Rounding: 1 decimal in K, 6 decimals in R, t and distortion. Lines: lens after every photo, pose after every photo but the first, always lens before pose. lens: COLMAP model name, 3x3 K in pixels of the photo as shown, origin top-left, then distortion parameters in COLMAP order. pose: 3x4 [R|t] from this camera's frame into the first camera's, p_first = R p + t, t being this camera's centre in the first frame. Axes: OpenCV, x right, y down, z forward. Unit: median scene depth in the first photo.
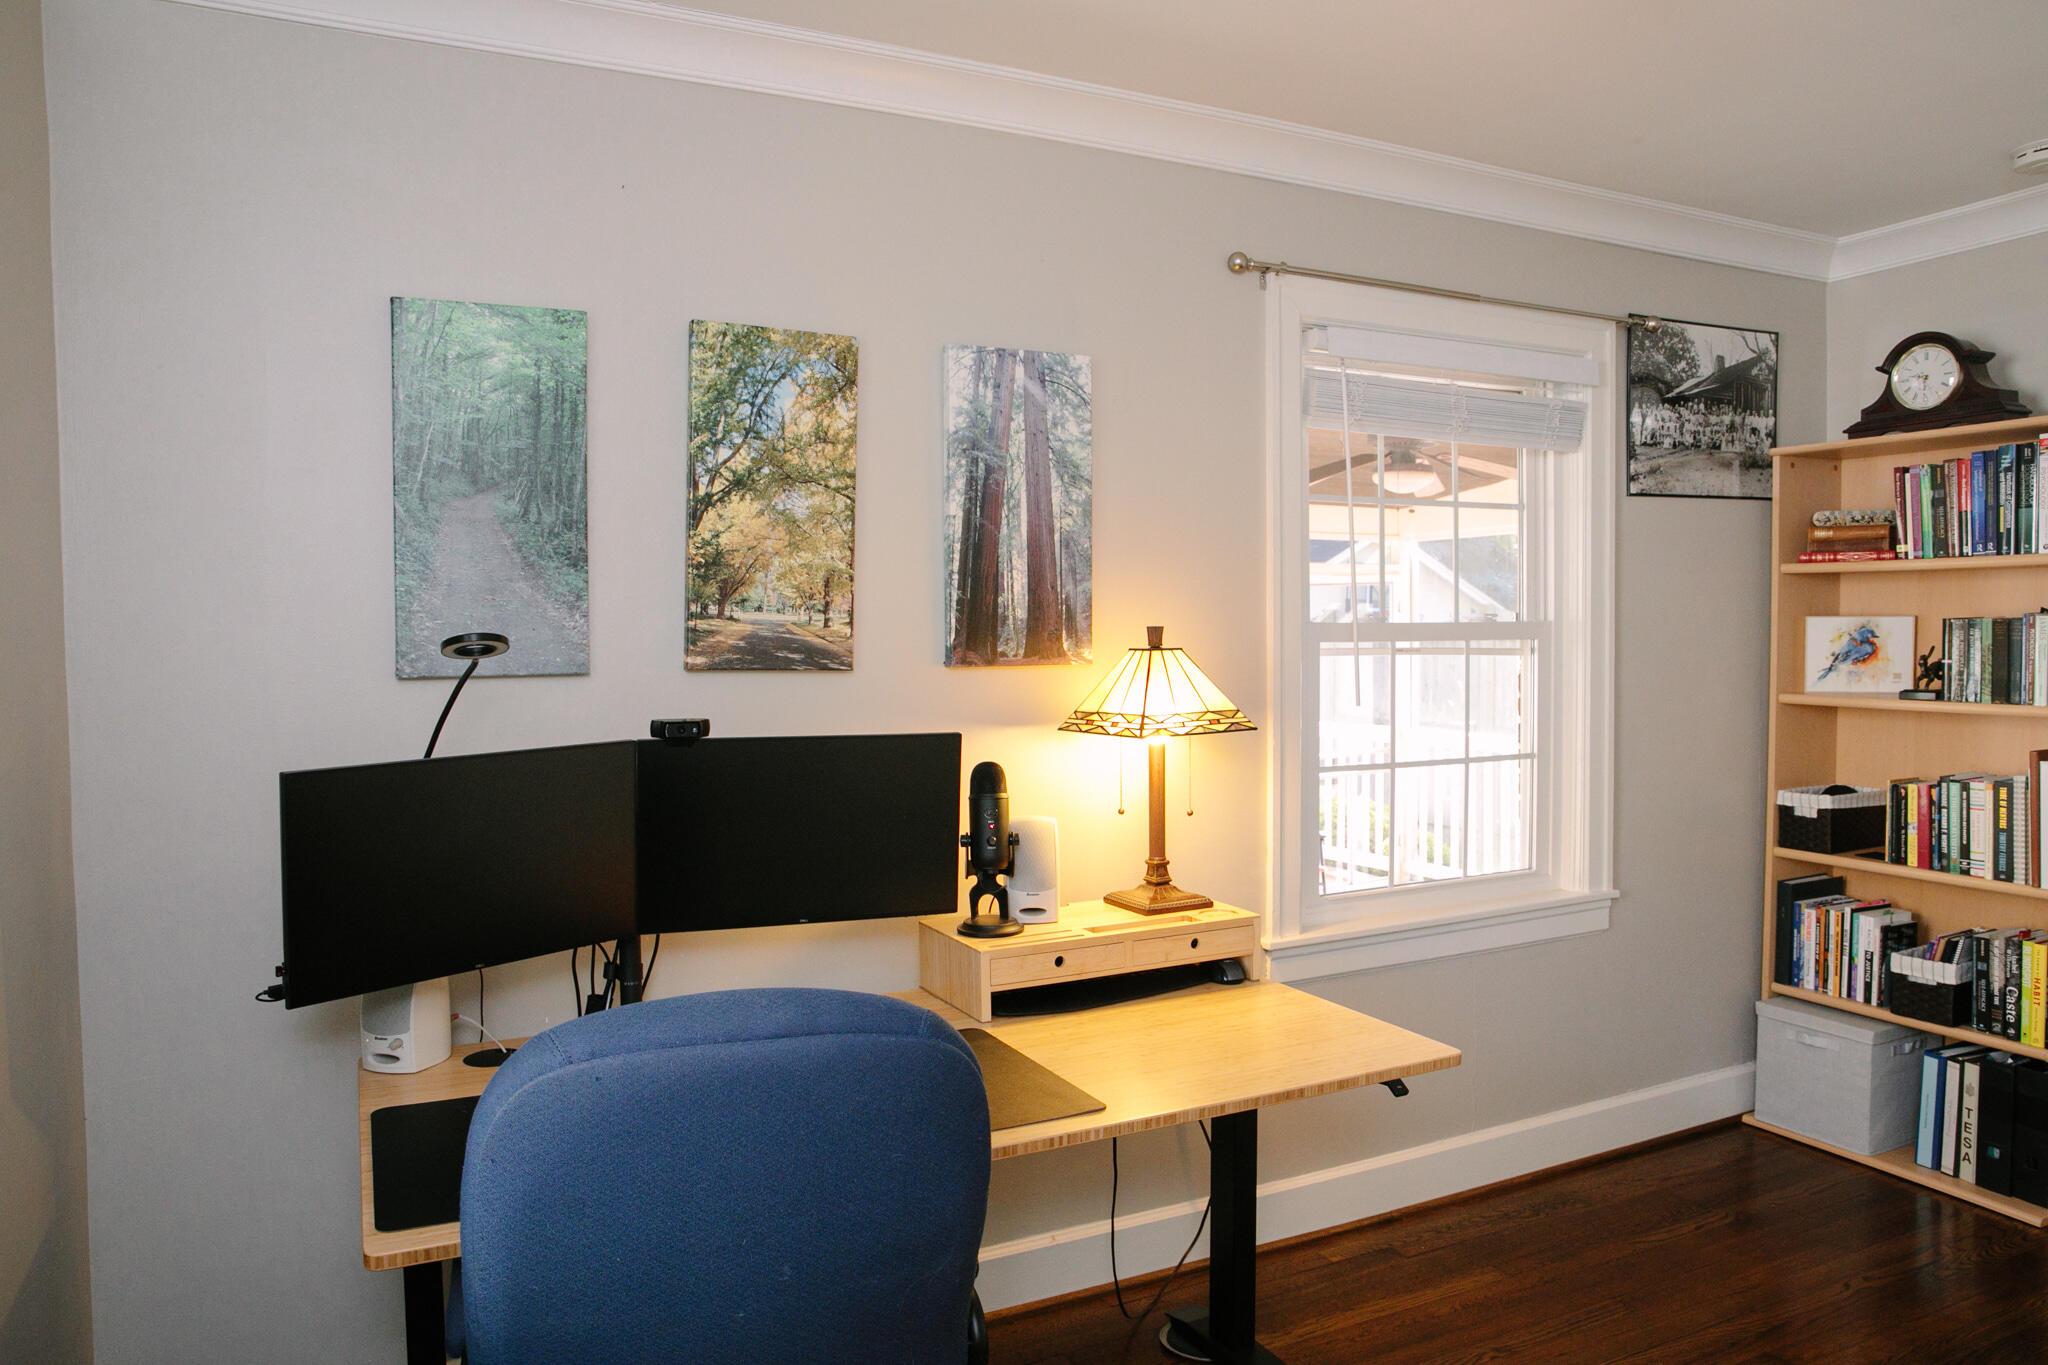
lens RADIAL K [[1399.8, 0, 1027.3], [0, 1399.8, 671.2], [0, 0, 1]] dist [-0.064804, 0.026623]
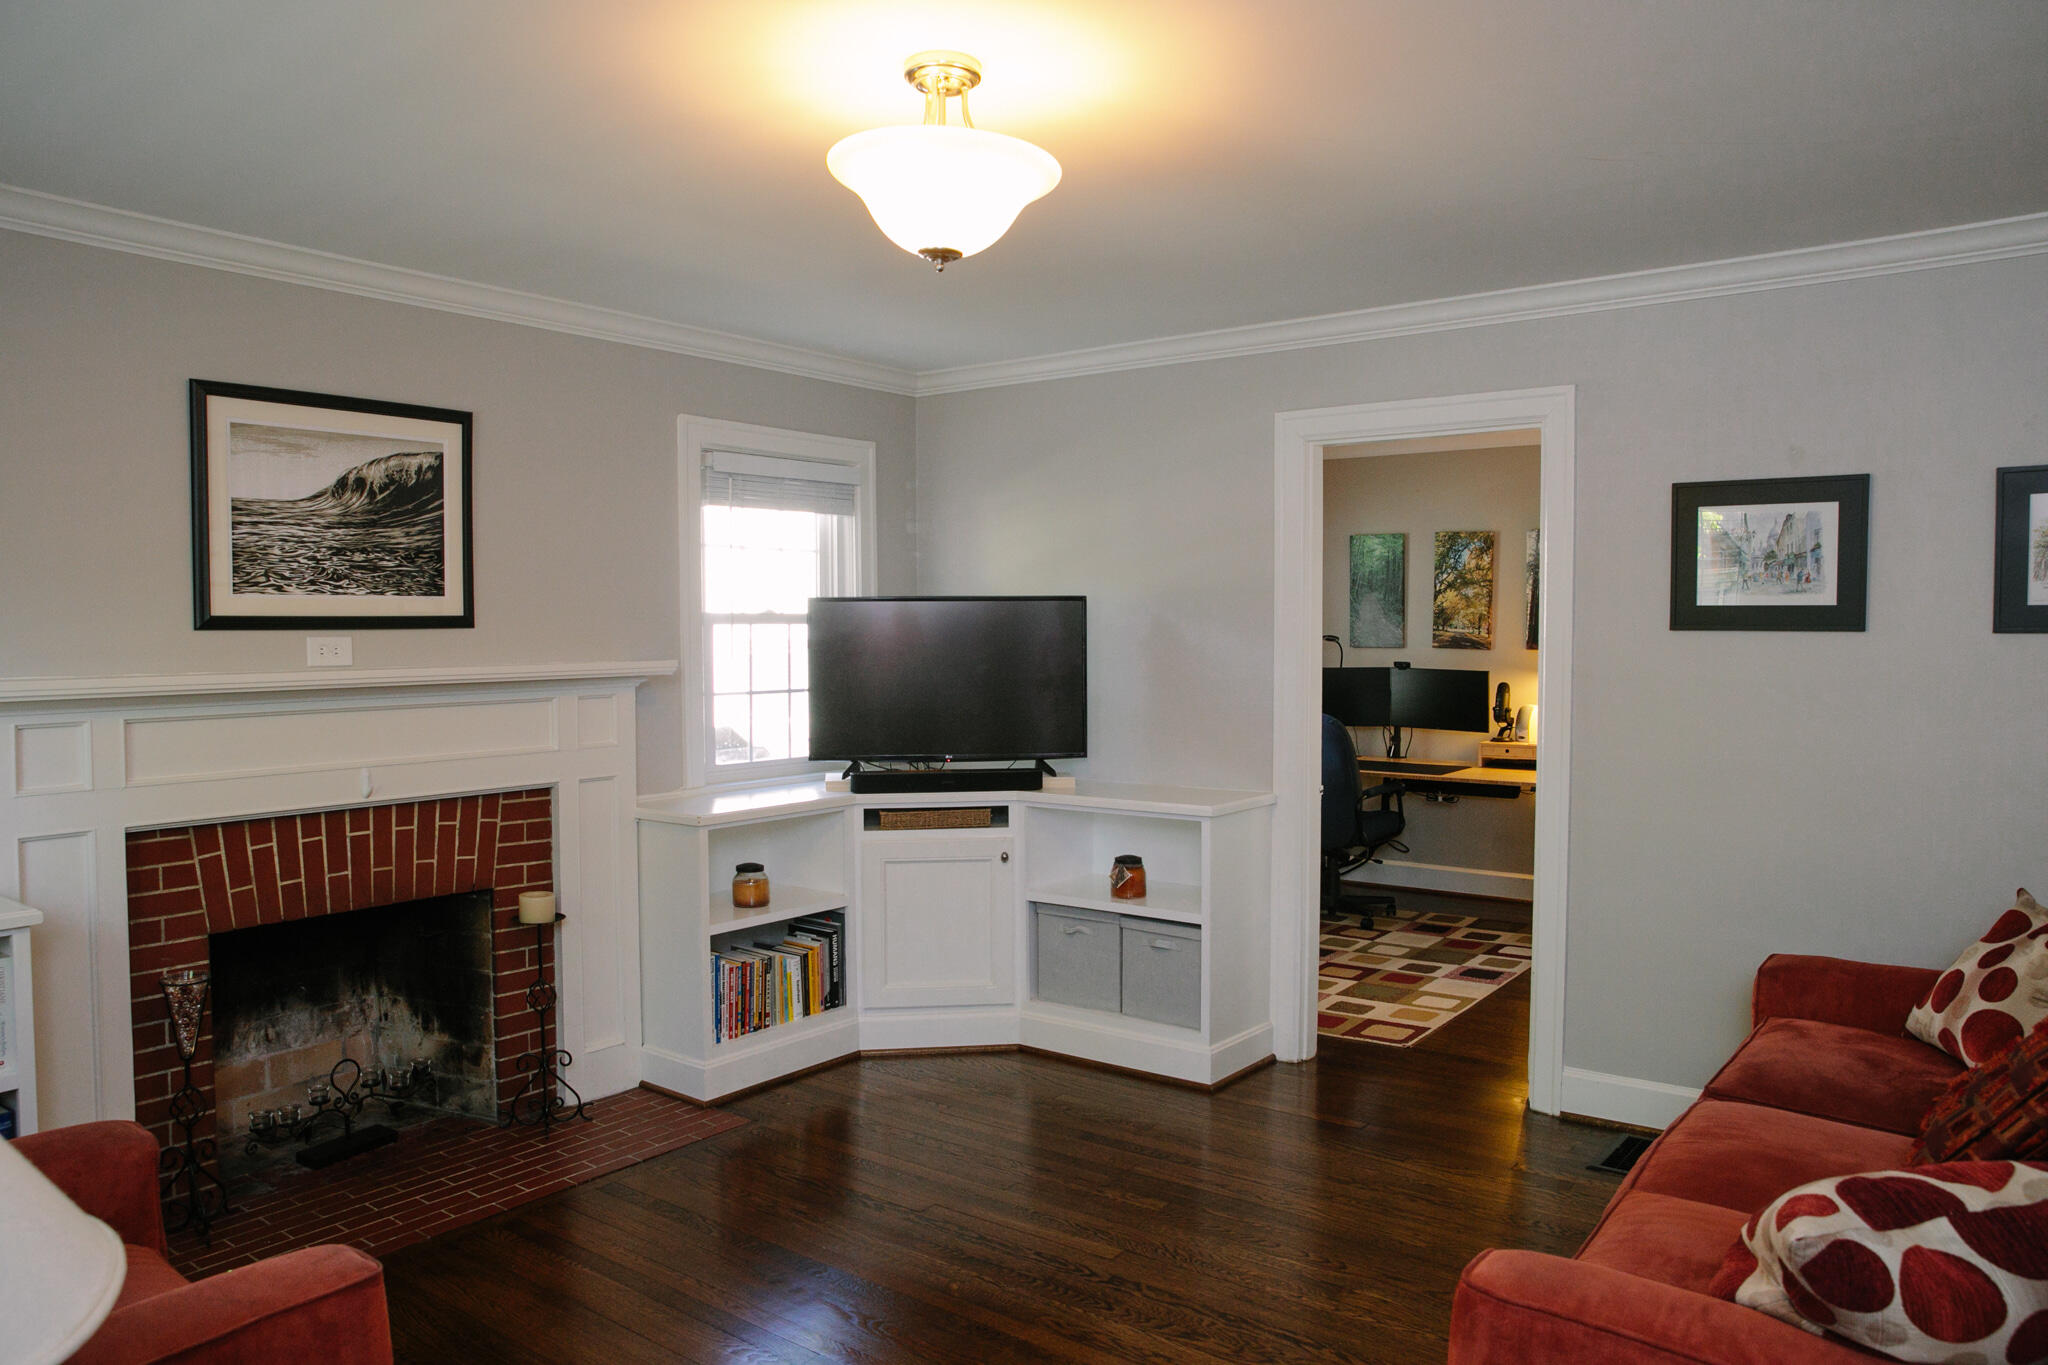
lens RADIAL K [[1399.8, 0, 1025.5], [0, 1399.8, 685.8], [0, 0, 1]] dist [-0.064804, 0.026623]
pose [[0.430697, 0.058865, -0.900575, 2.080573], [-0.026876, 0.998265, 0.052397, -0.051571], [0.902097, 0.001636, 0.431531, -1.095175]]
